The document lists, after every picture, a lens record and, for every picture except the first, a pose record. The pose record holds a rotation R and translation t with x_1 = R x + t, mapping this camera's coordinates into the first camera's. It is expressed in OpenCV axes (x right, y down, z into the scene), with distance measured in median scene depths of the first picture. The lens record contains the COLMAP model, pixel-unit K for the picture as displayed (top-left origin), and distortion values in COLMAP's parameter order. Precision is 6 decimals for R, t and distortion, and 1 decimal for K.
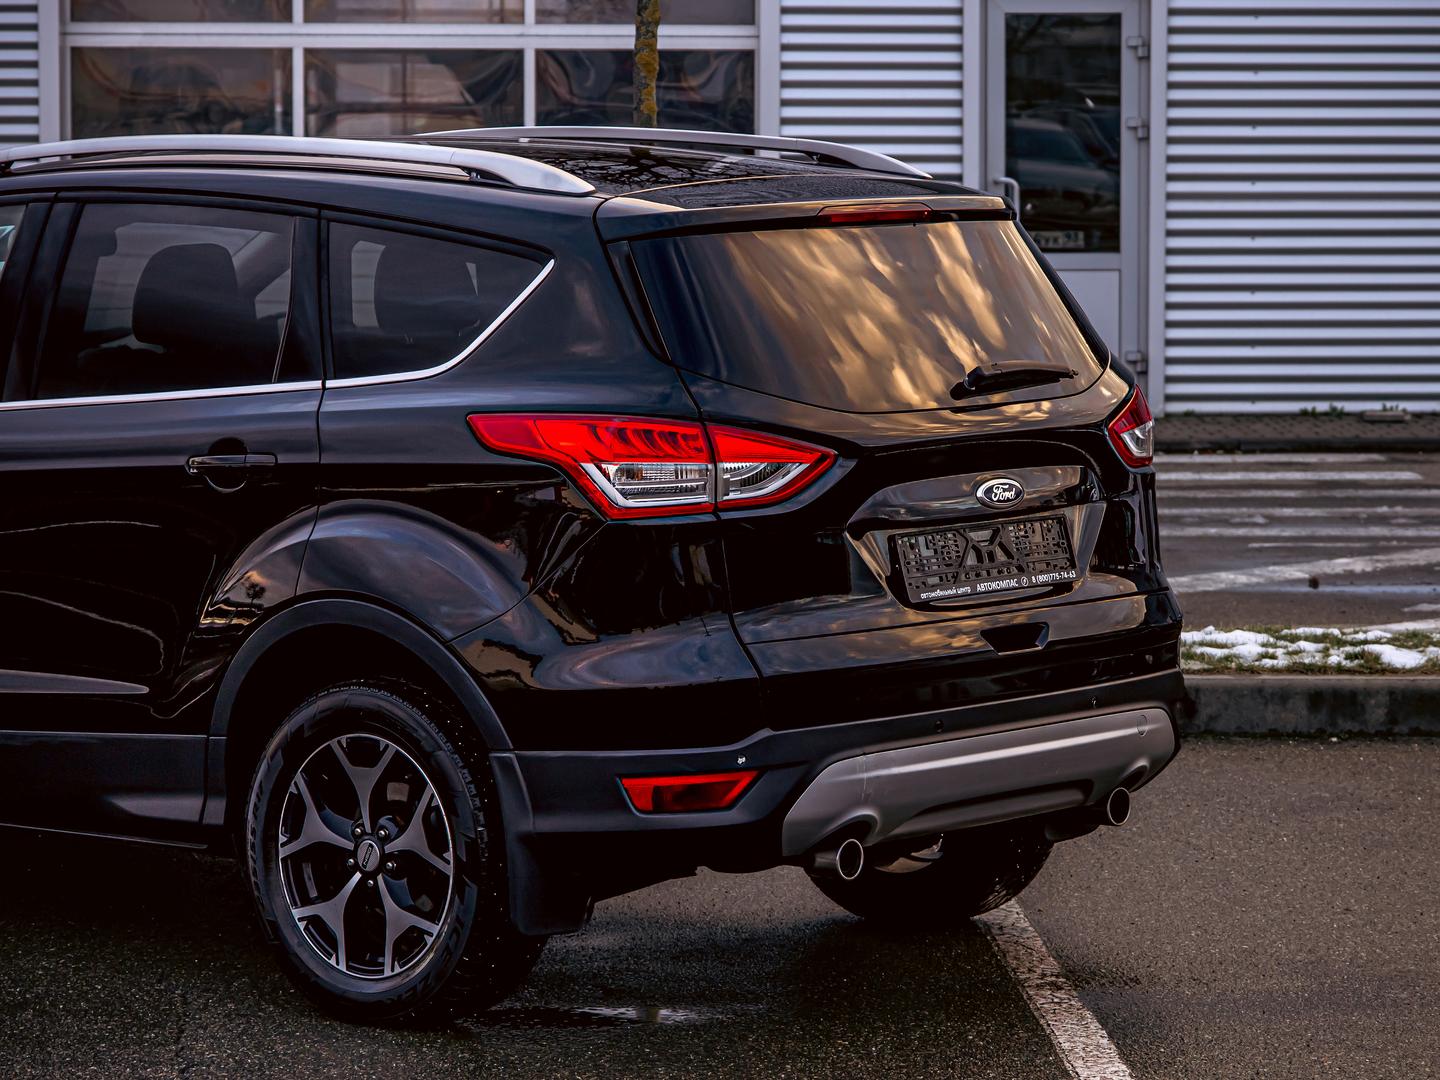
lens RADIAL K [[5102.0, 0, 673.5], [0, 5102.0, 571.8], [0, 0, 1]] dist [0.005606, 0.000000]
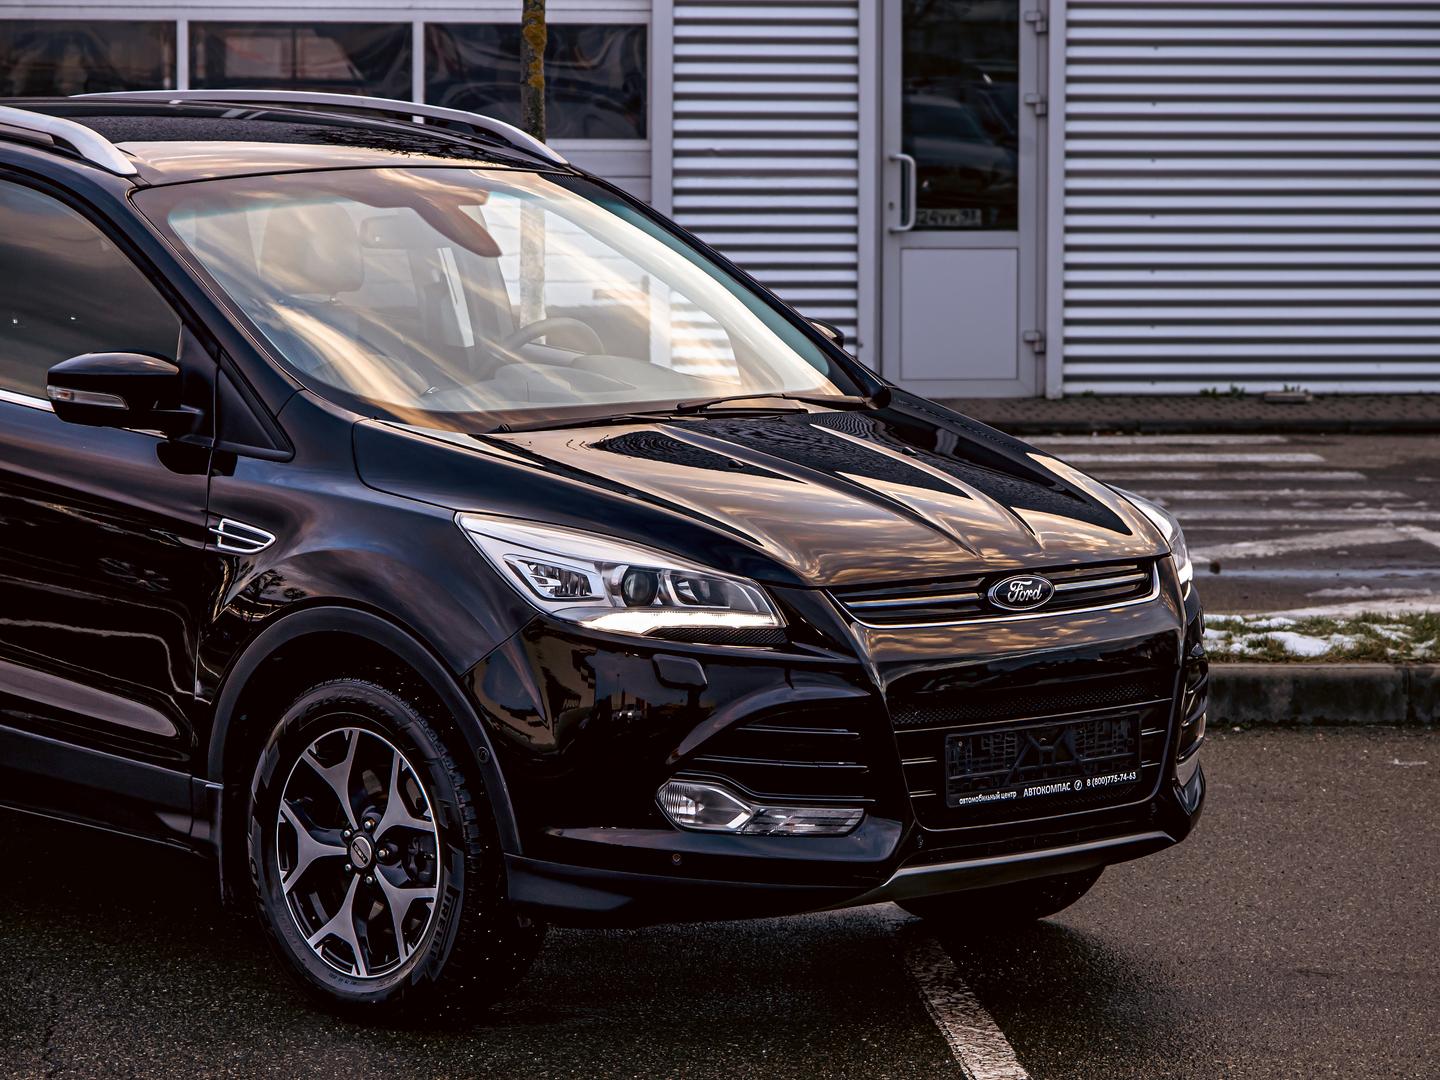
lens RADIAL K [[5102.0, 0, 719.5], [0, 5102.0, 532.2], [0, 0, 1]] dist [0.005606, 0.000000]
pose [[0.999586, 0.000046, 0.028783, 0.021438], [0.000056, 0.999994, -0.003544, -0.012164], [-0.028783, 0.003544, 0.999579, 0.238349]]
